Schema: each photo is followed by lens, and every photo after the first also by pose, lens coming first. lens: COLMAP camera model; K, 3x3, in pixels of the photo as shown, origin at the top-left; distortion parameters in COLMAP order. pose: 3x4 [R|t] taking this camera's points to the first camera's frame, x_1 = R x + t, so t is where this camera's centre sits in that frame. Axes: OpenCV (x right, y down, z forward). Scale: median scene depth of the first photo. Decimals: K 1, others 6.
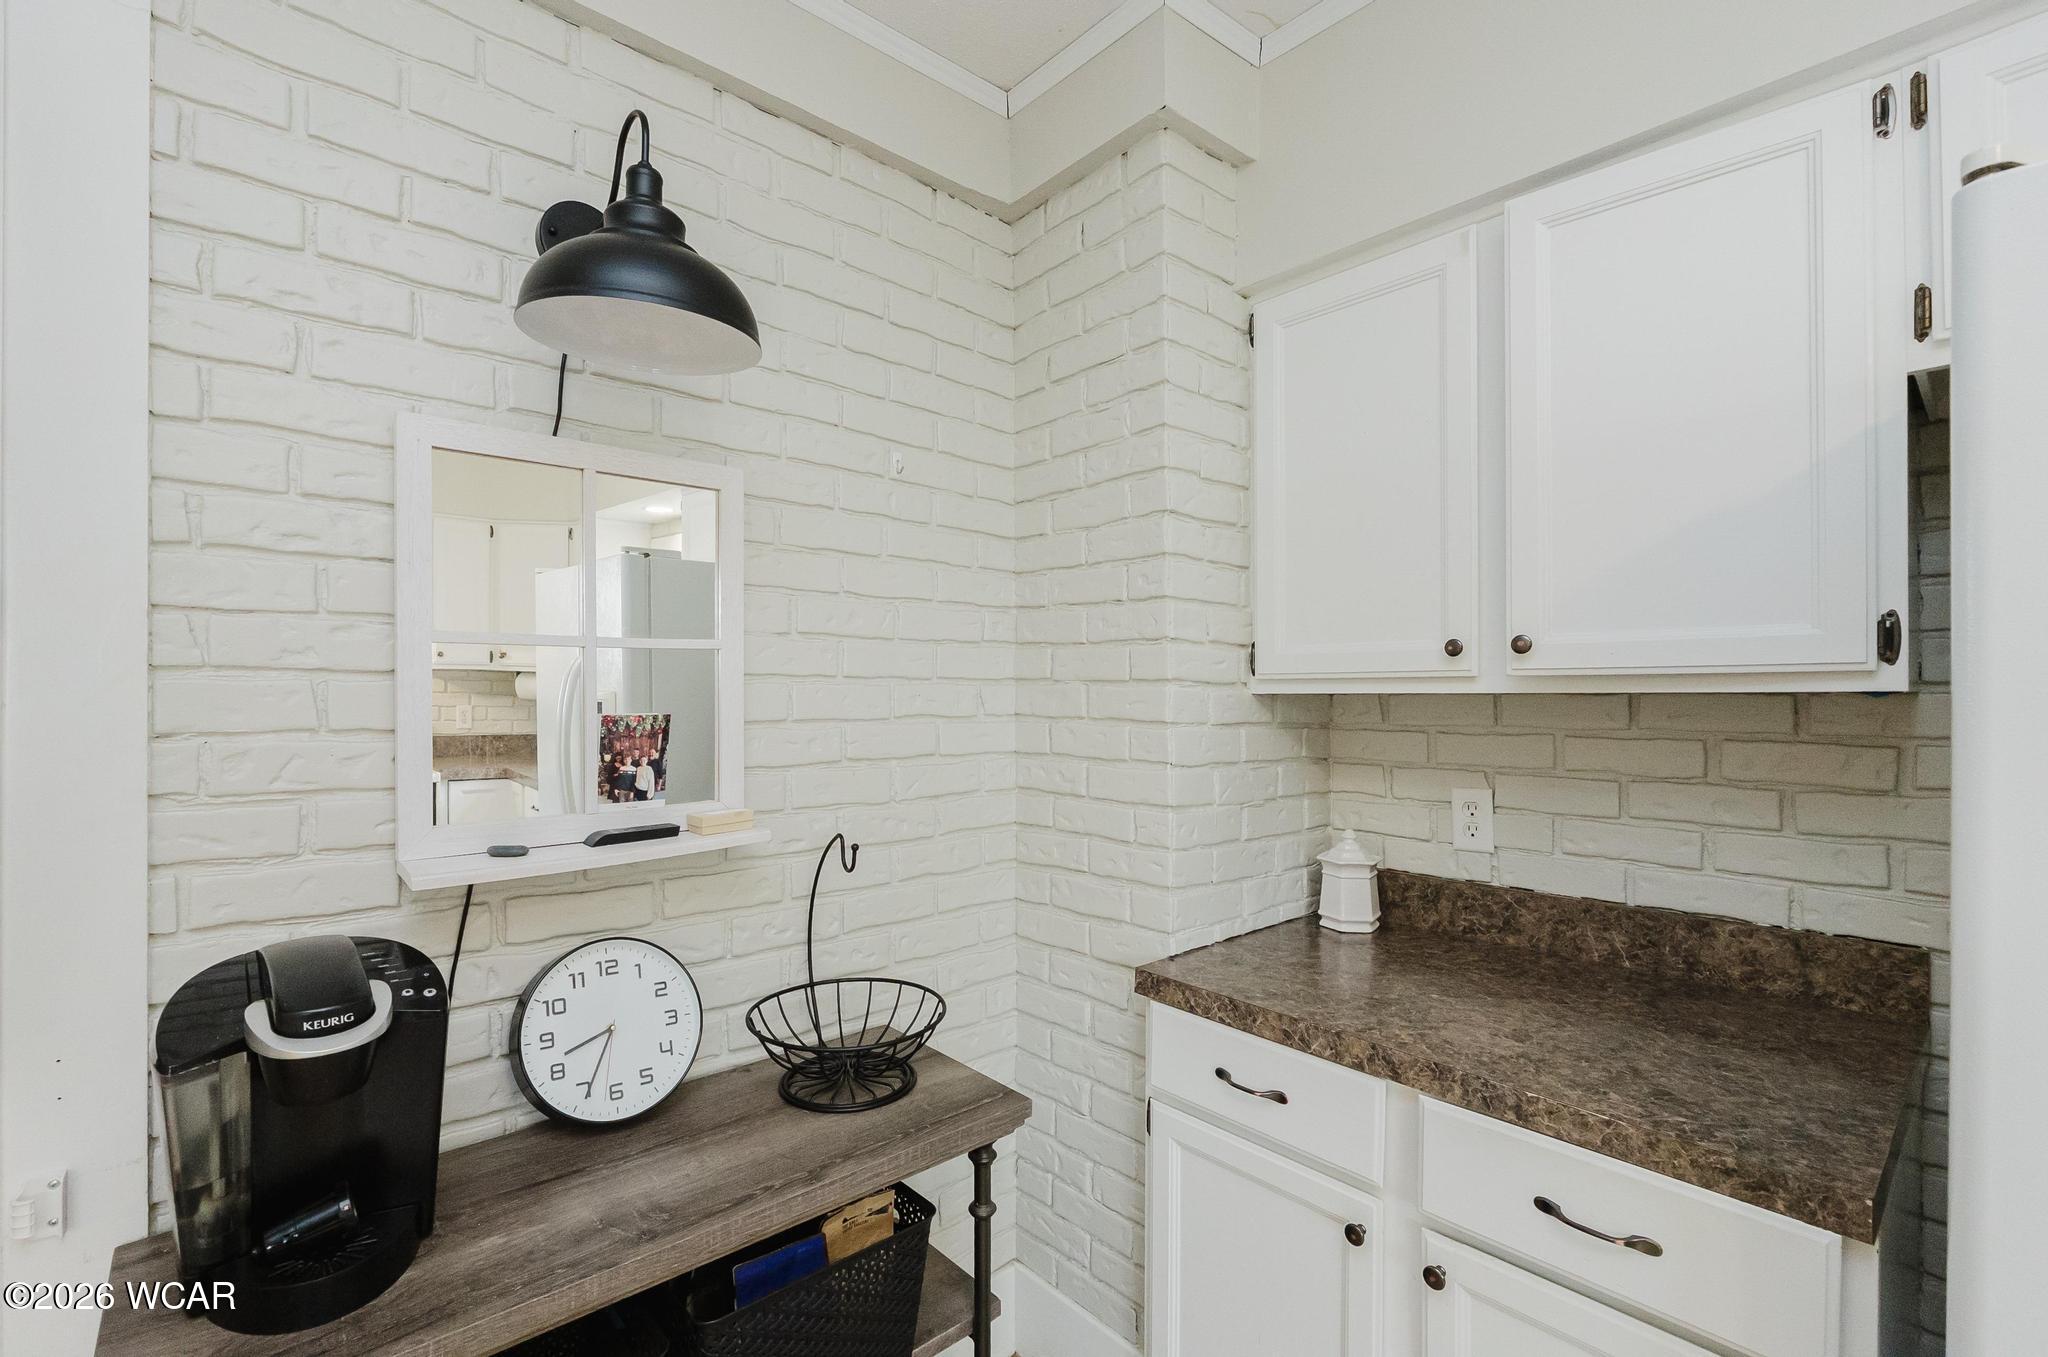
lens RADIAL K [[892.0, 0, 1023.3], [0, 892.0, 686.5], [0, 0, 1]] dist [-0.010458, 0.000734]
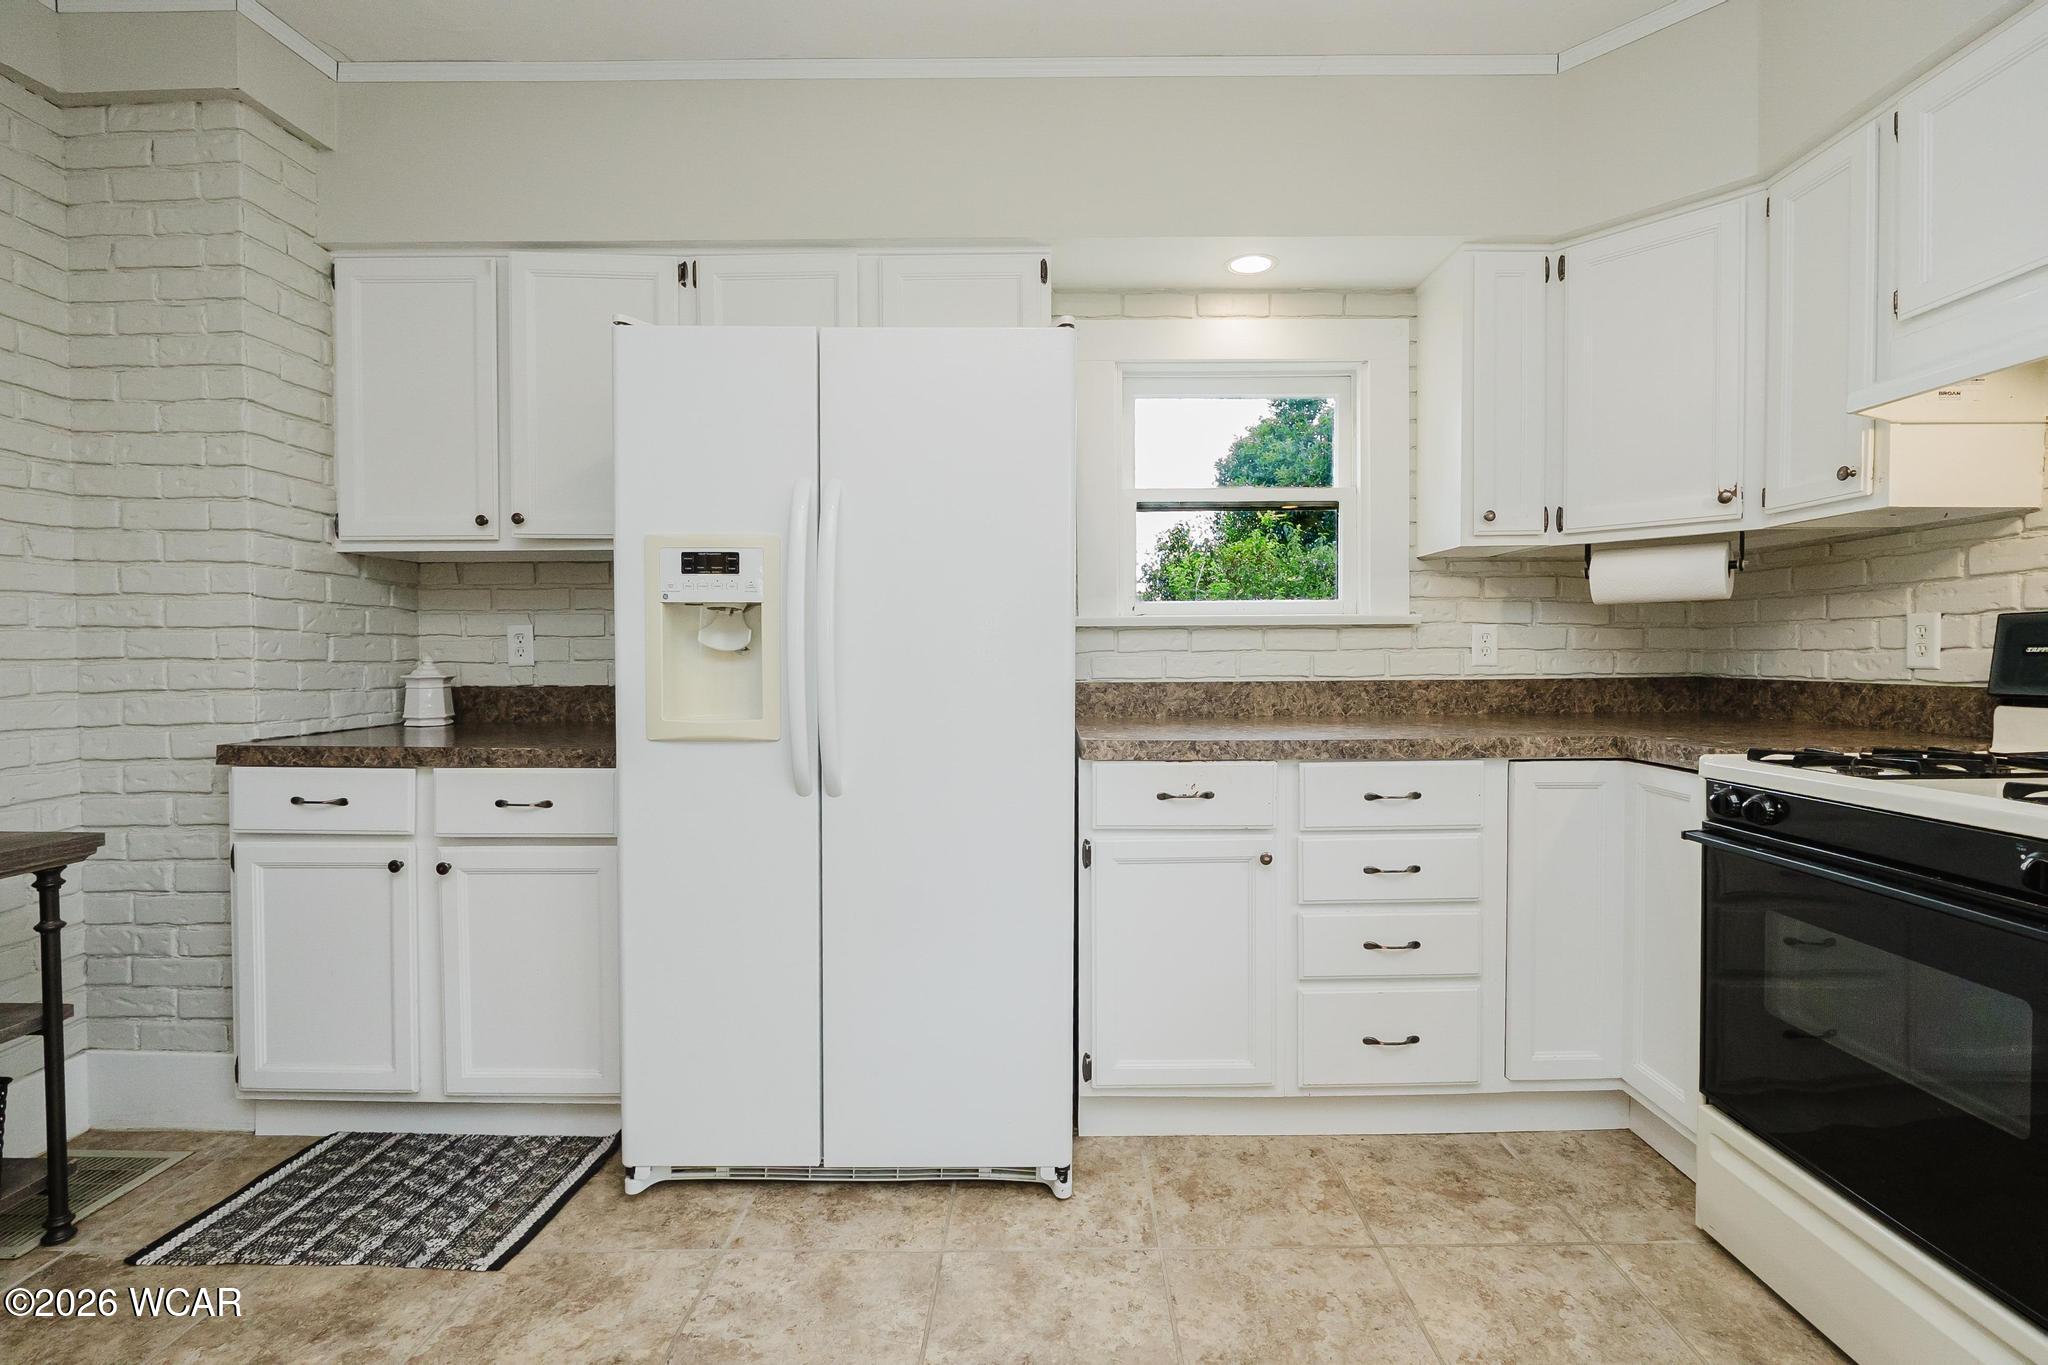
lens RADIAL K [[892.0, 0, 1062.4], [0, 892.0, 665.4], [0, 0, 1]] dist [-0.010458, 0.000734]
pose [[0.663529, -0.015496, 0.747990, -0.016875], [0.001112, 0.999805, 0.019726, 0.156938], [-0.748150, -0.012256, 0.663416, -0.707993]]
